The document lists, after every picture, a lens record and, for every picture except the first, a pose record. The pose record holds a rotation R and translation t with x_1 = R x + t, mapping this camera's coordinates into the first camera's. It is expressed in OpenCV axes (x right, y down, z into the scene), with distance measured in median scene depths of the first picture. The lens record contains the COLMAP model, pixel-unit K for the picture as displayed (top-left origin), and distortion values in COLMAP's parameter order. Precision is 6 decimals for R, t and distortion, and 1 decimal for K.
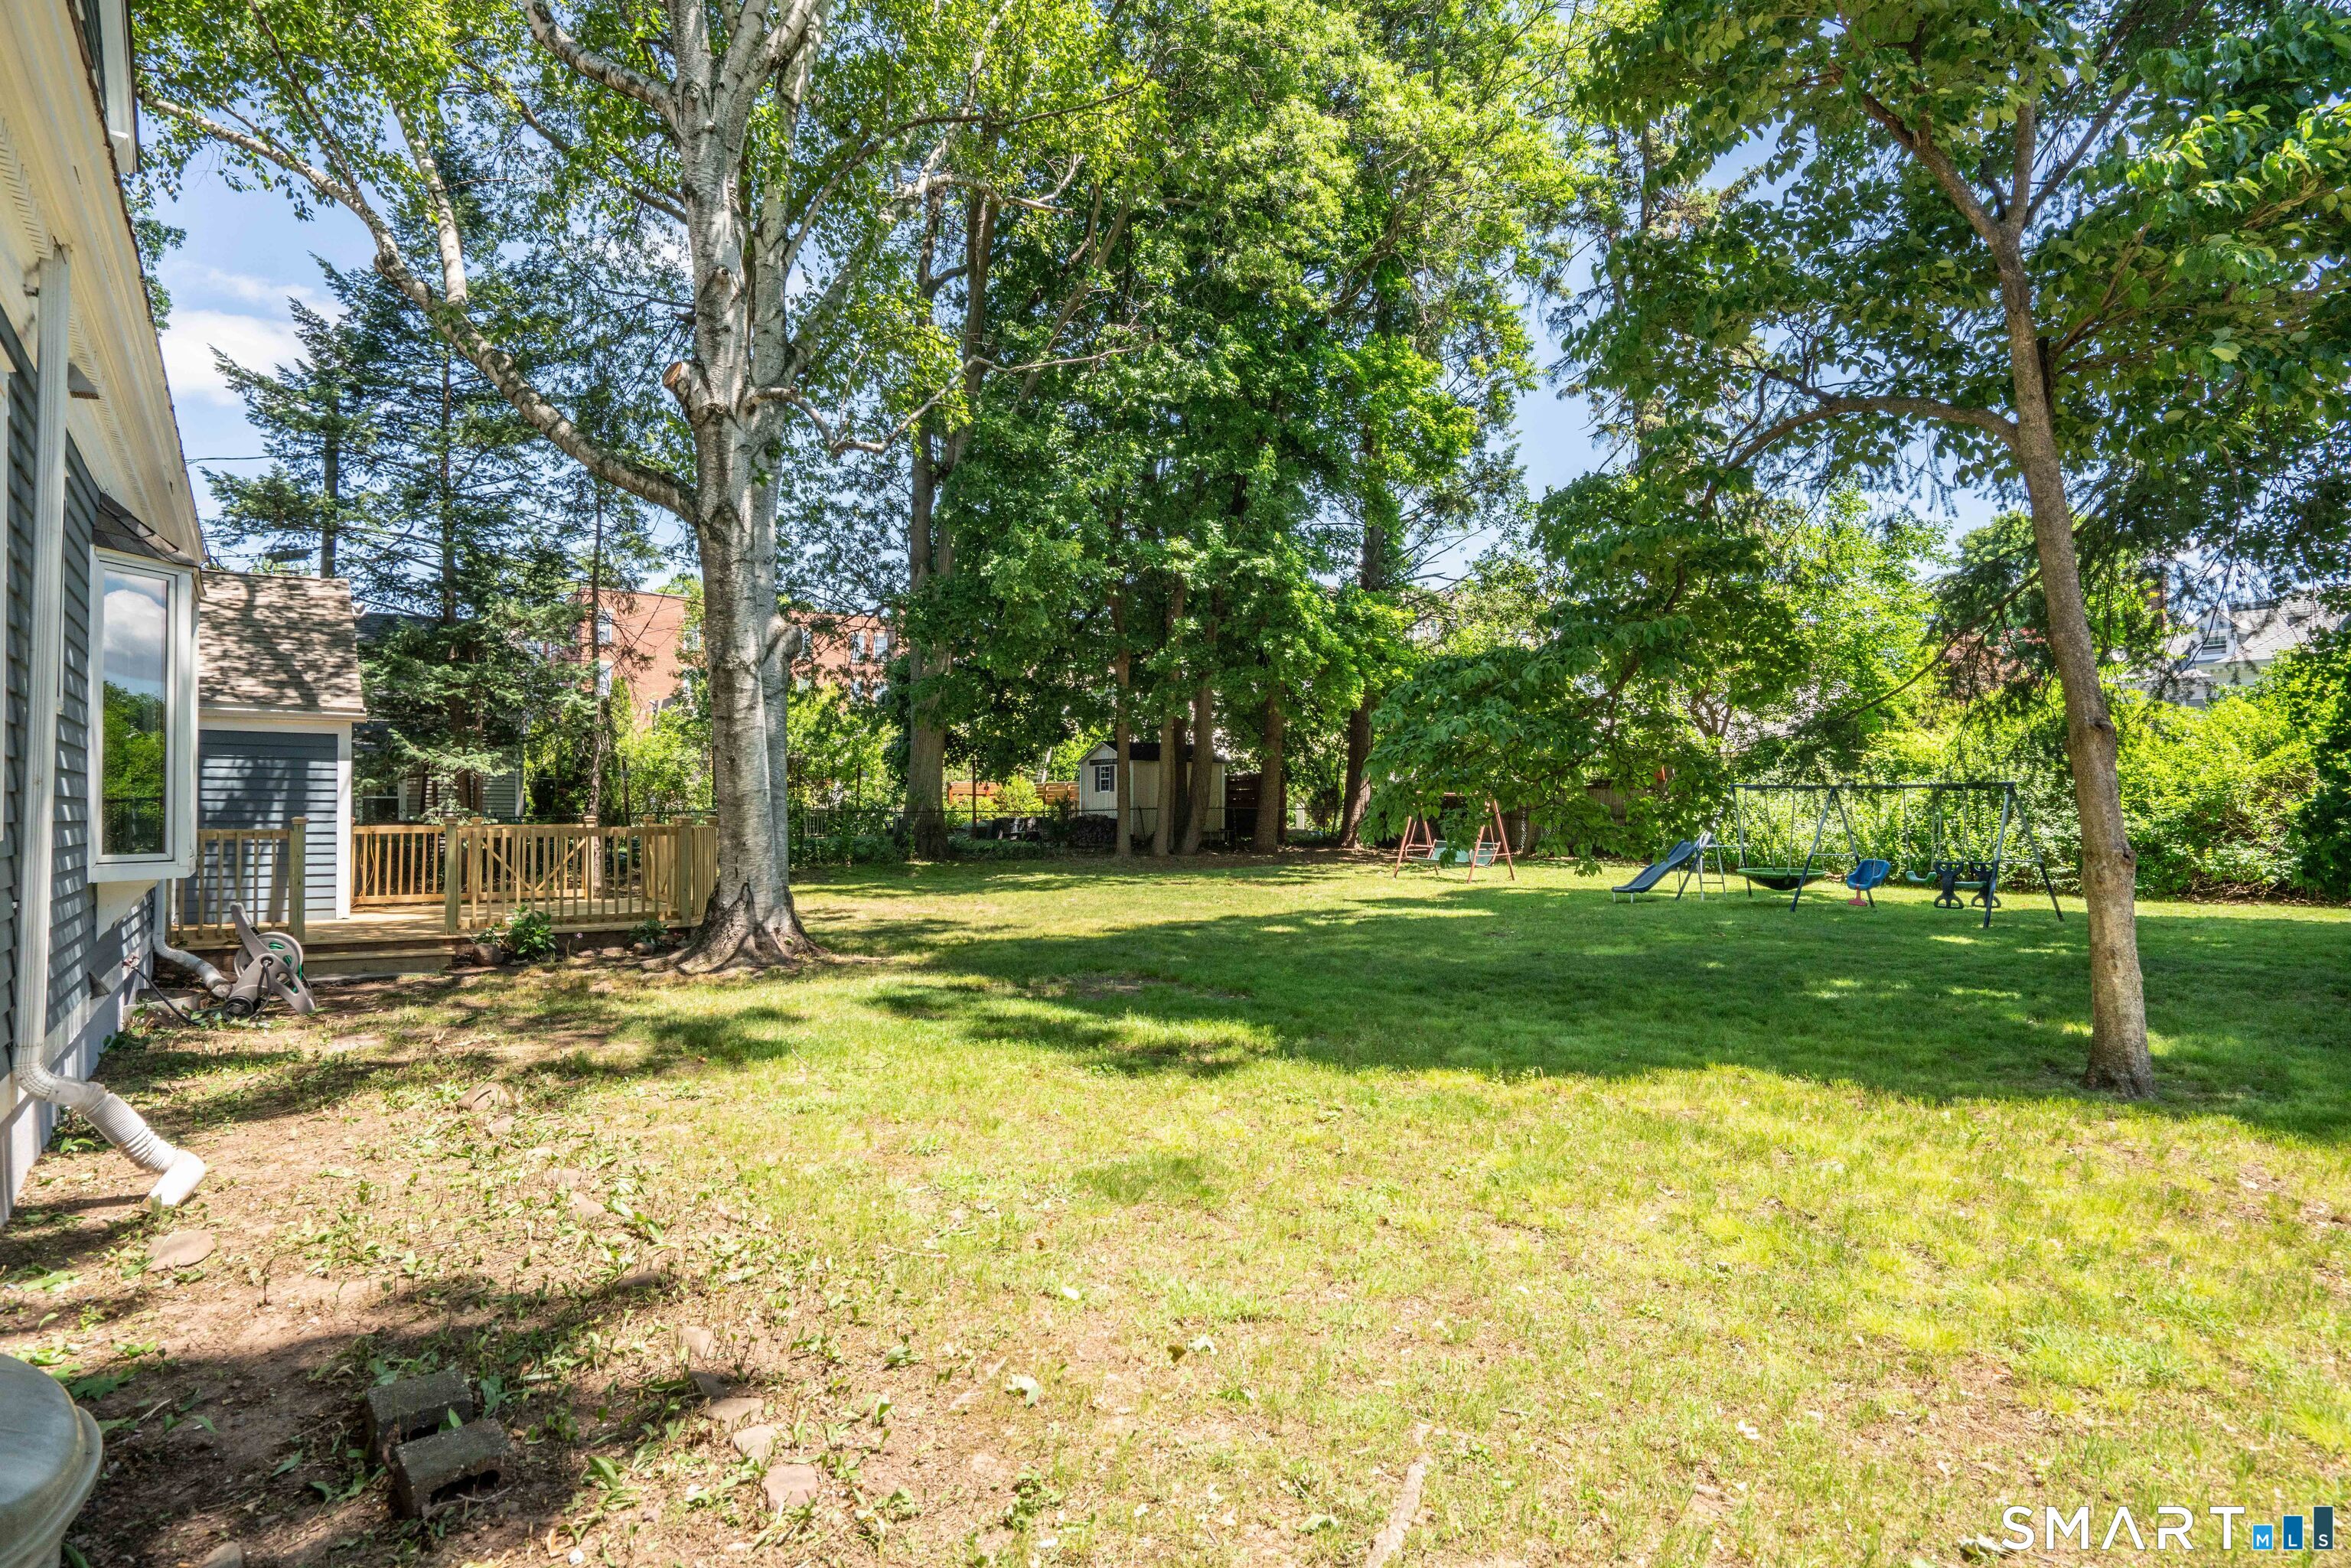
lens RADIAL K [[1376.4, 0, 1180.0], [0, 1376.4, 782.8], [0, 0, 1]] dist [-0.026076, 0.004245]
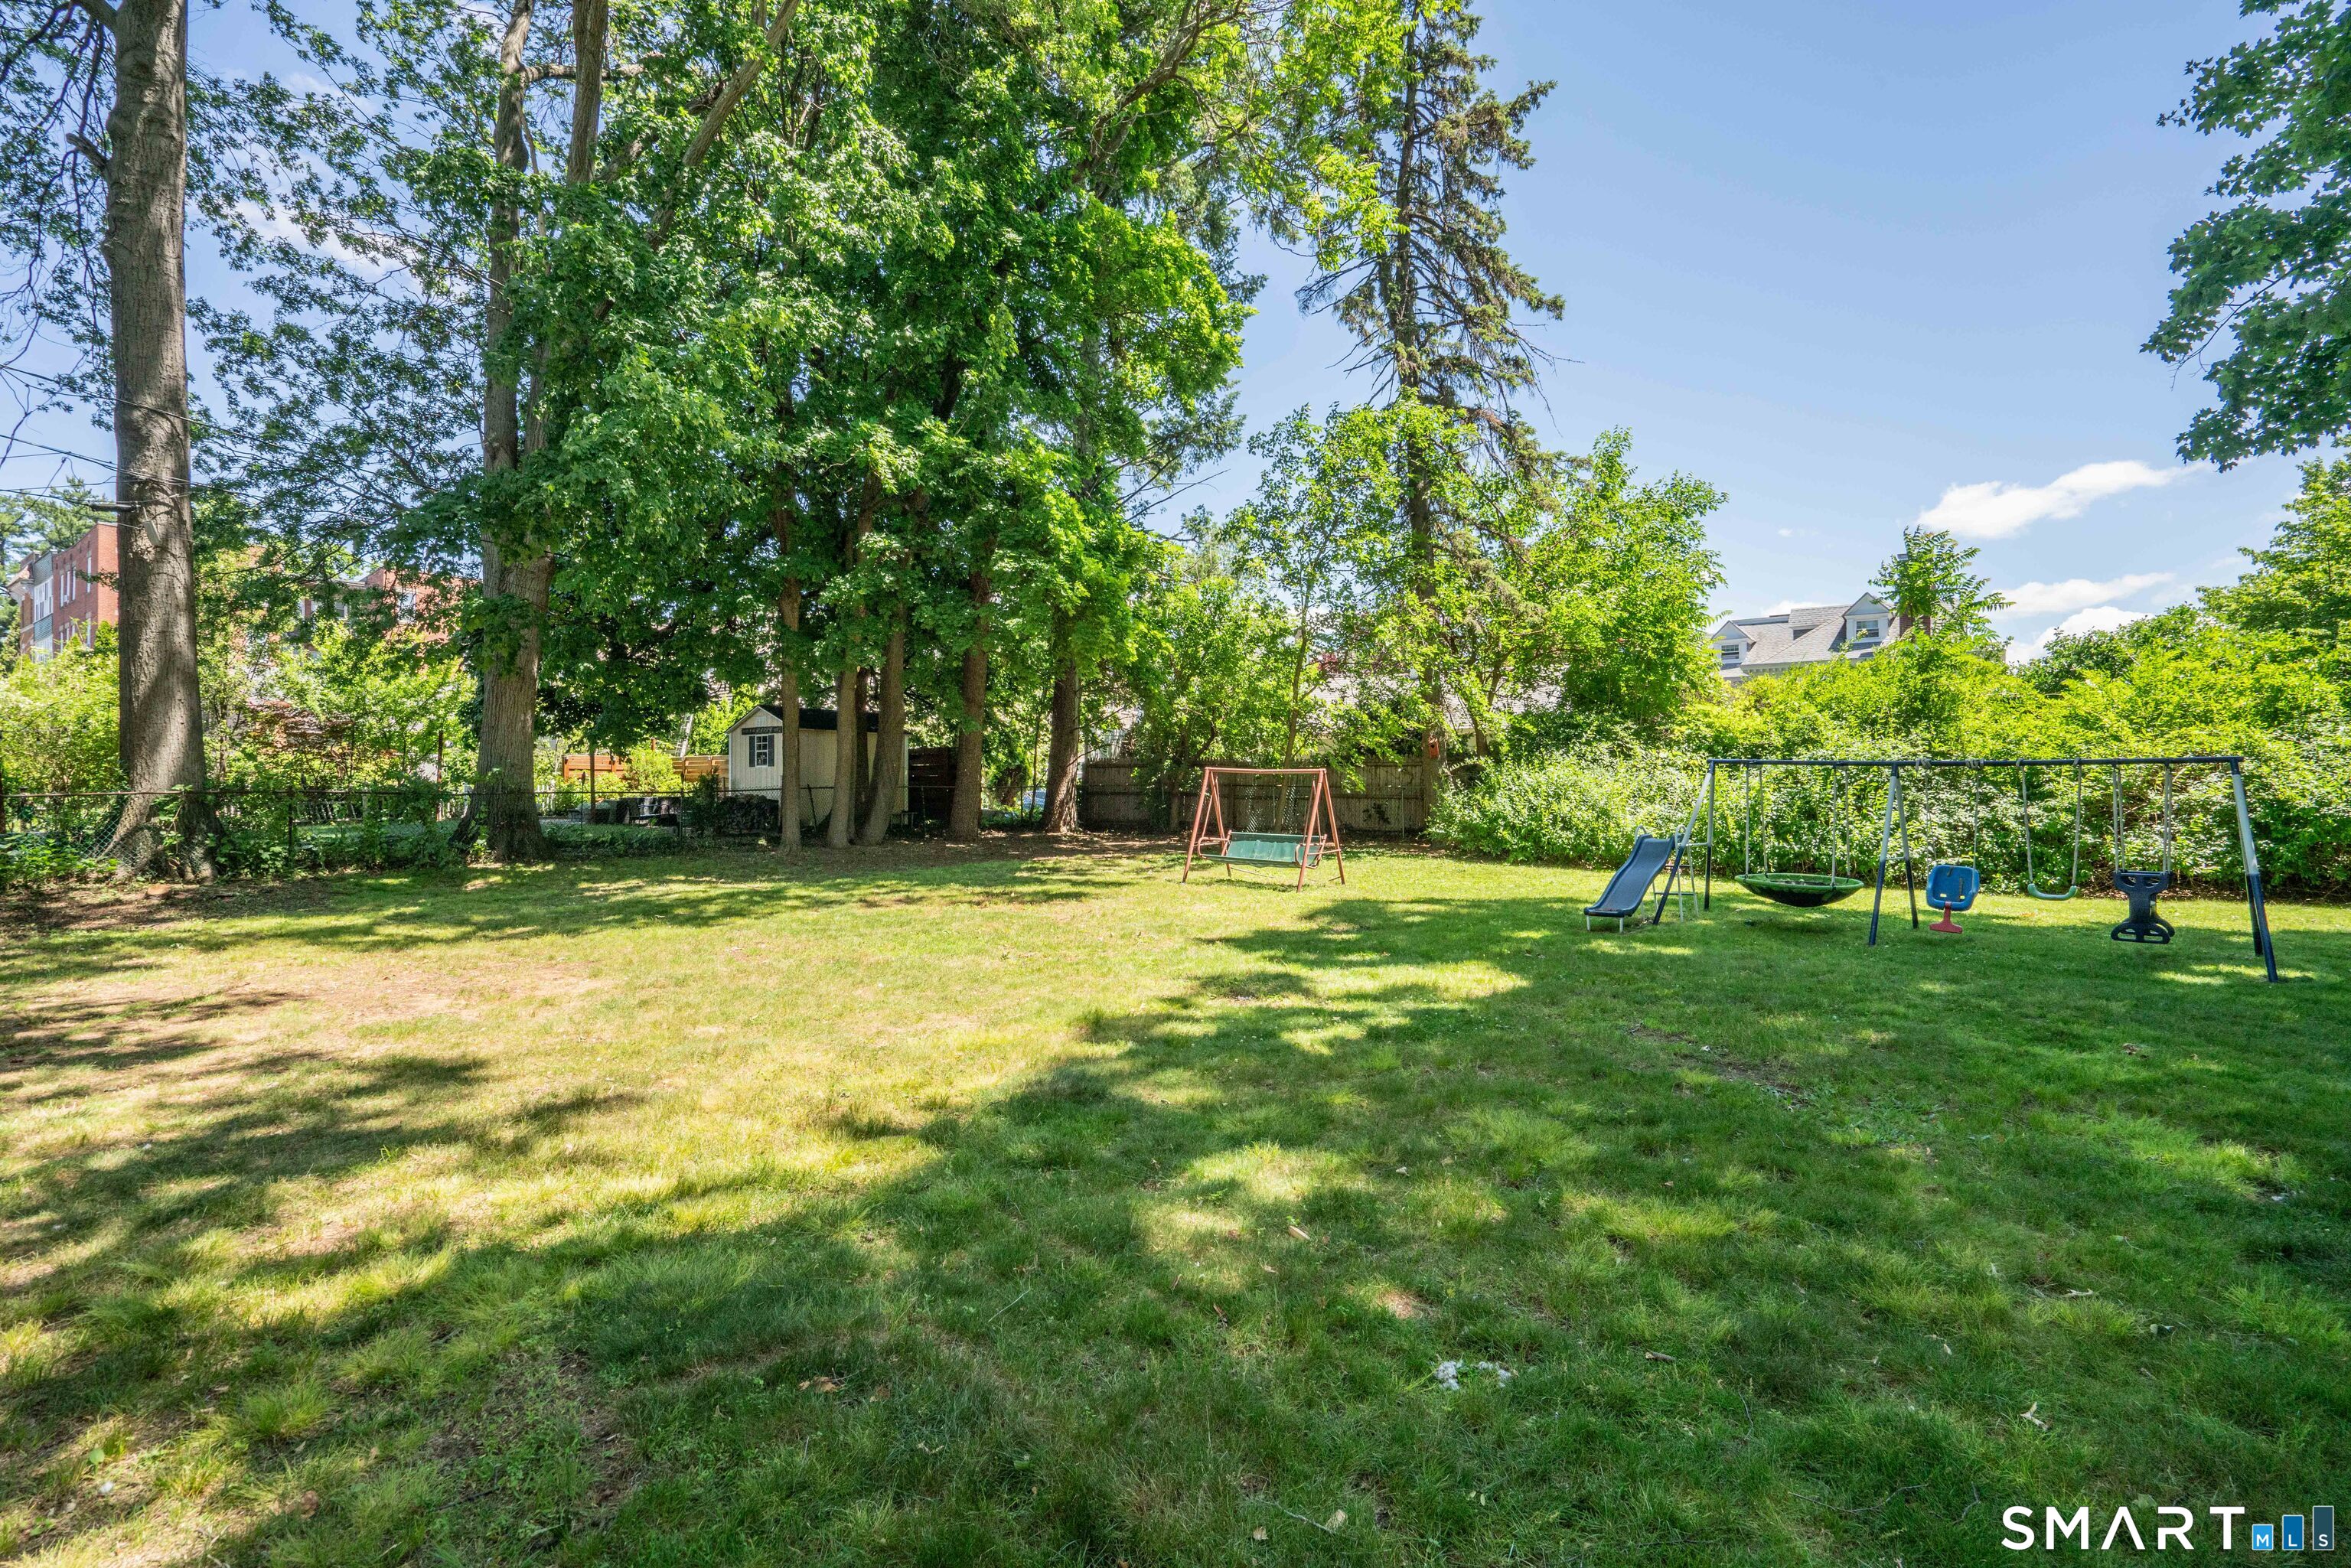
lens RADIAL K [[1082.3, 0, 1162.1], [0, 1082.3, 789.0], [0, 0, 1]] dist [-0.047776, 0.001388]
pose [[0.948047, -0.002919, 0.318117, -0.034457], [-0.005518, 0.999657, 0.025620, 0.001960], [-0.318082, -0.026044, 0.947705, 0.332594]]
